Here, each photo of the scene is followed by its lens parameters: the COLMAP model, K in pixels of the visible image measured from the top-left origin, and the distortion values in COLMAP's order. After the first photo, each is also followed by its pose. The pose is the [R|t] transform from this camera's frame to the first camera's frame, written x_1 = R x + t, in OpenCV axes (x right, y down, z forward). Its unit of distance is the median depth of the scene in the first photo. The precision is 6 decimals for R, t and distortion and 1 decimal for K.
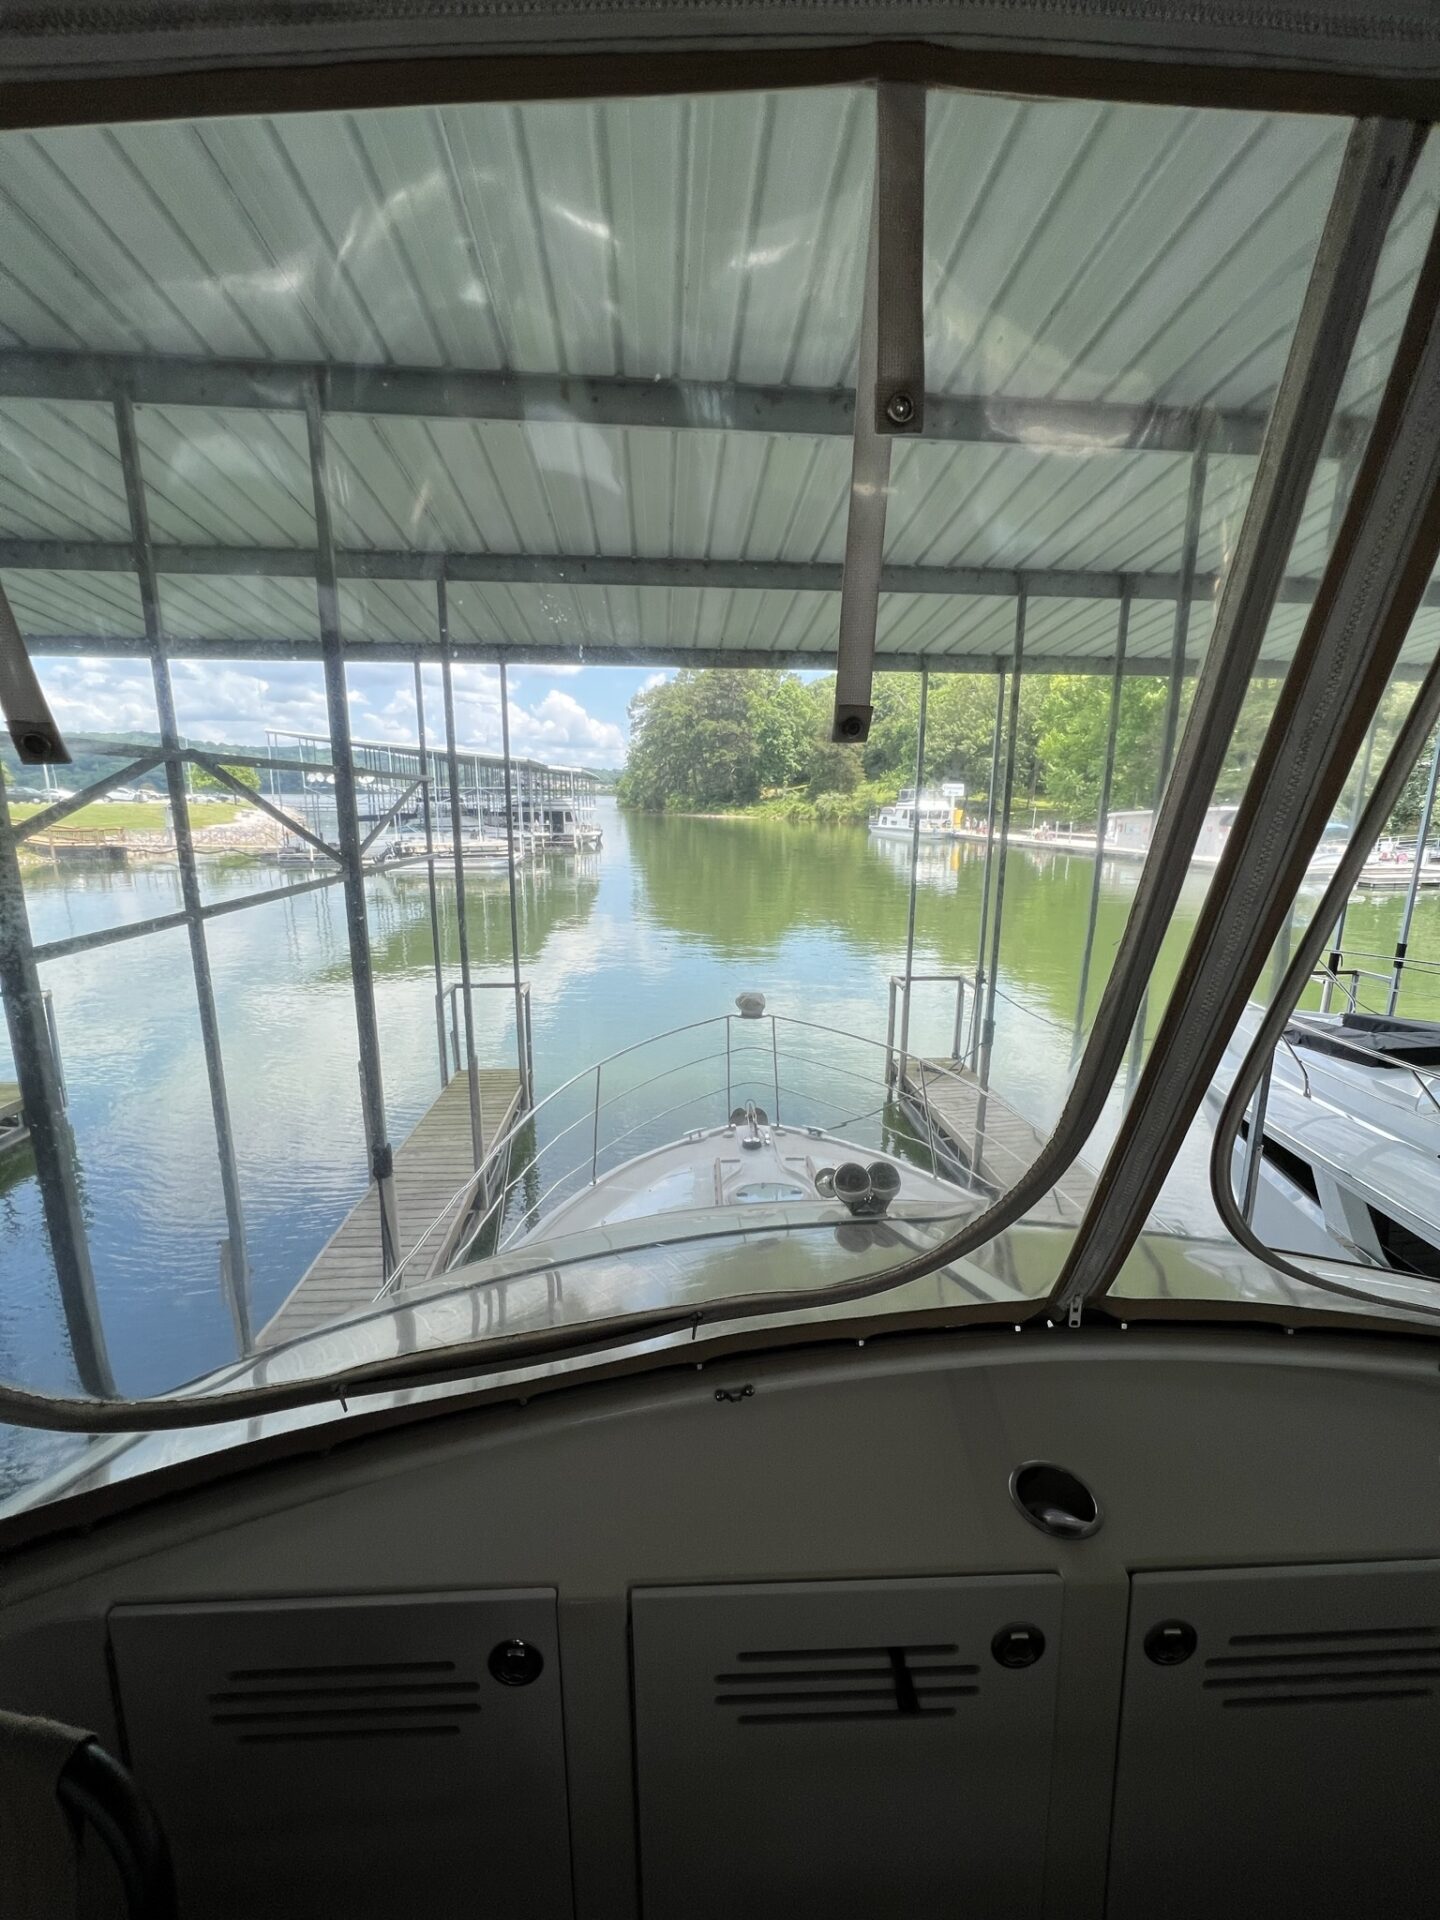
lens RADIAL K [[767.7, 0, 720.0], [0, 767.7, 960.0], [0, 0, 1]] dist [0.000651, -0.000306]
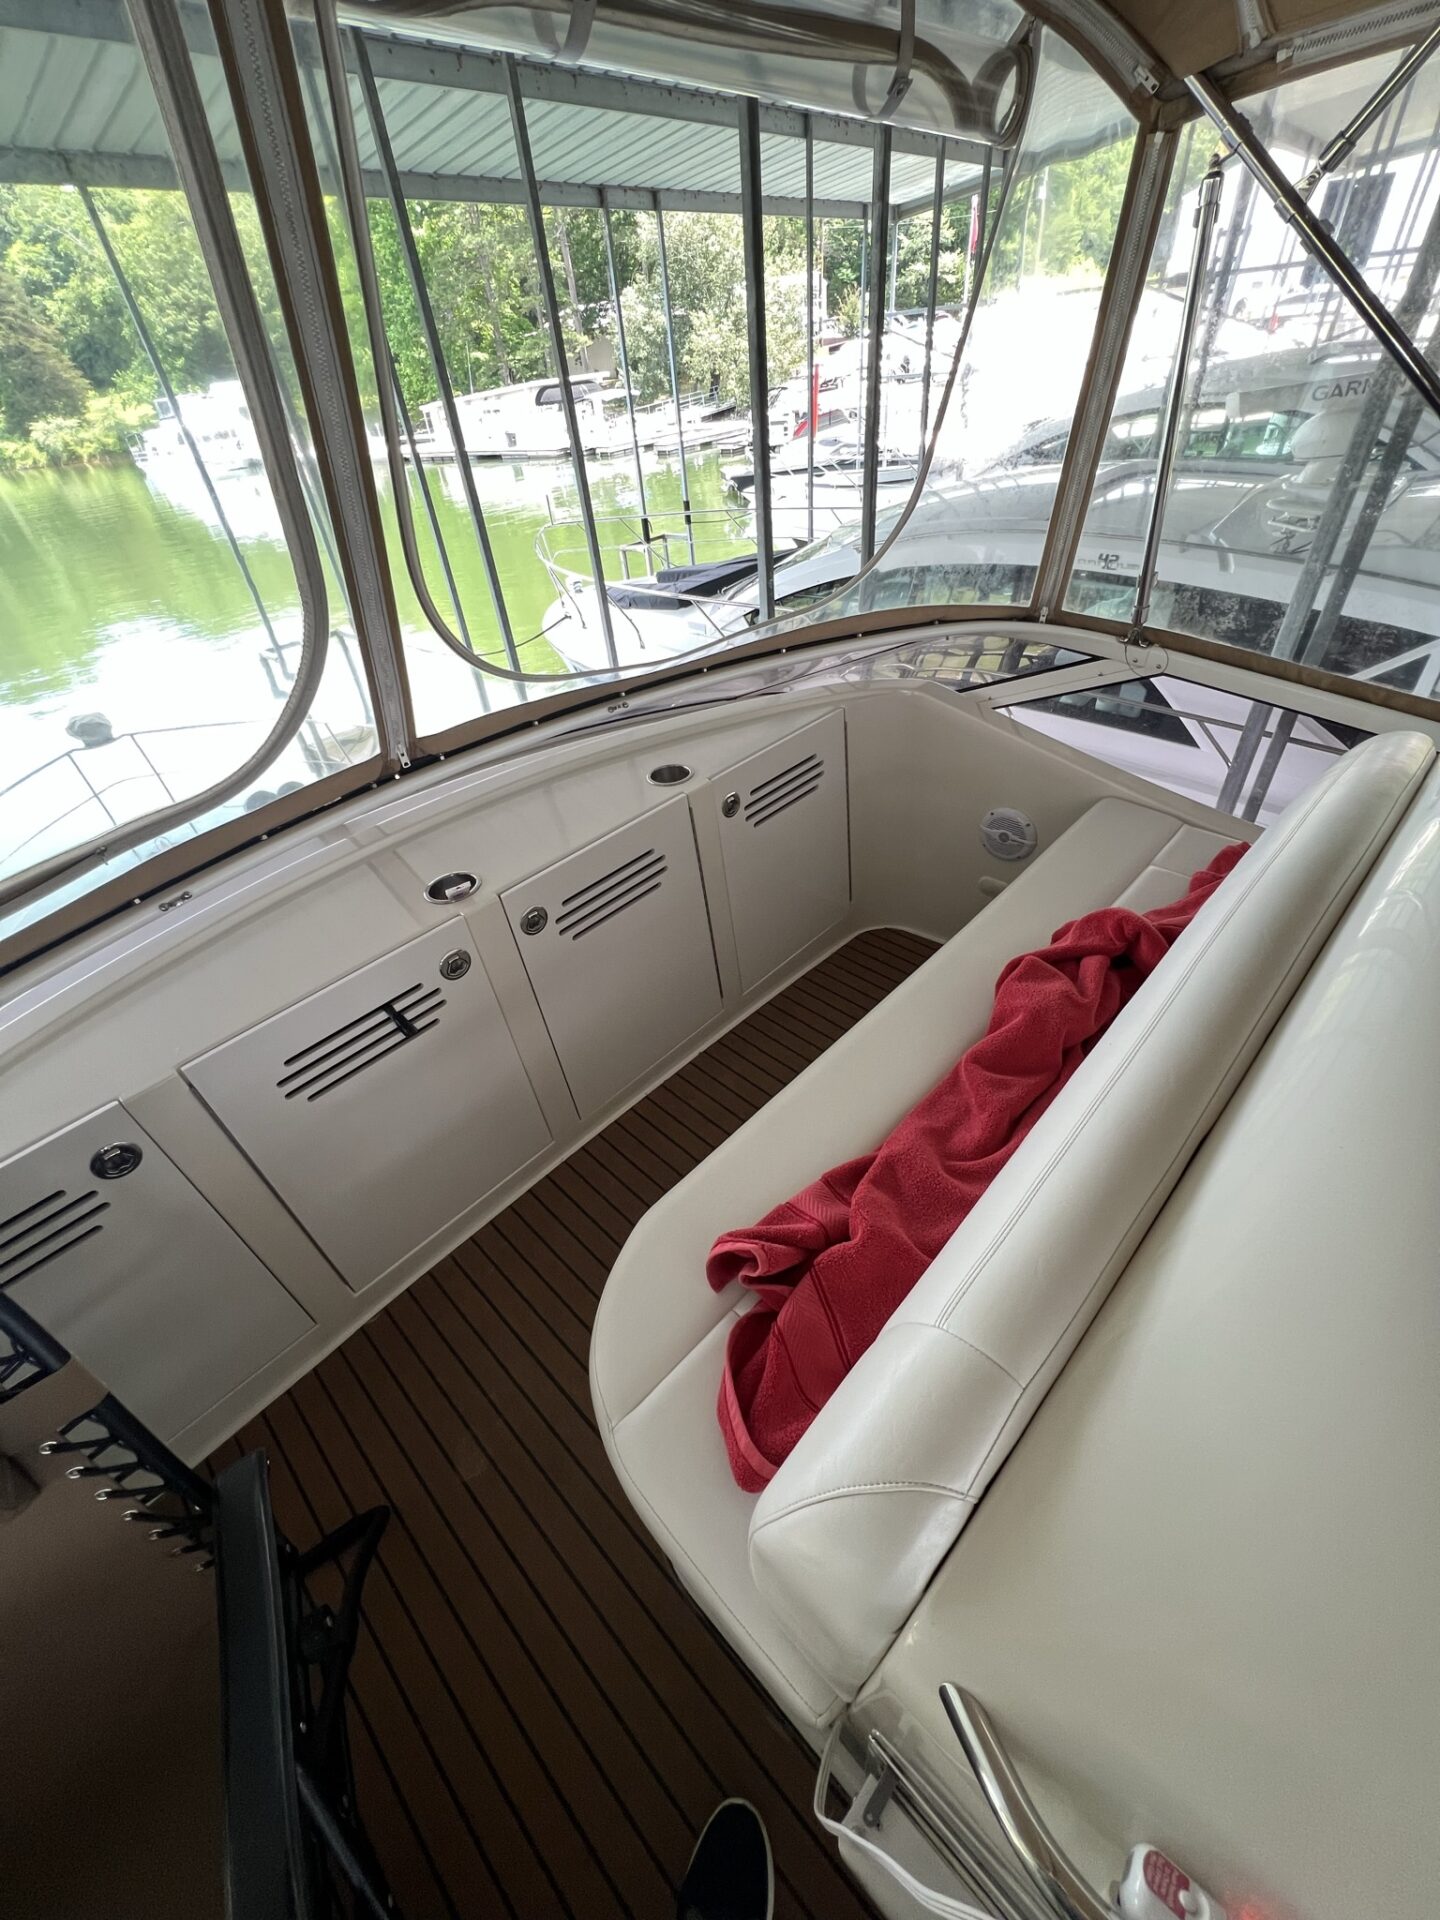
lens RADIAL K [[767.7, 0, 720.0], [0, 767.7, 960.0], [0, 0, 1]] dist [0.000651, -0.000306]
pose [[0.719973, -0.482323, 0.499002, -0.012785], [0.232655, 0.845158, 0.481228, 0.224689], [-0.653843, -0.230376, 0.720706, -0.508923]]
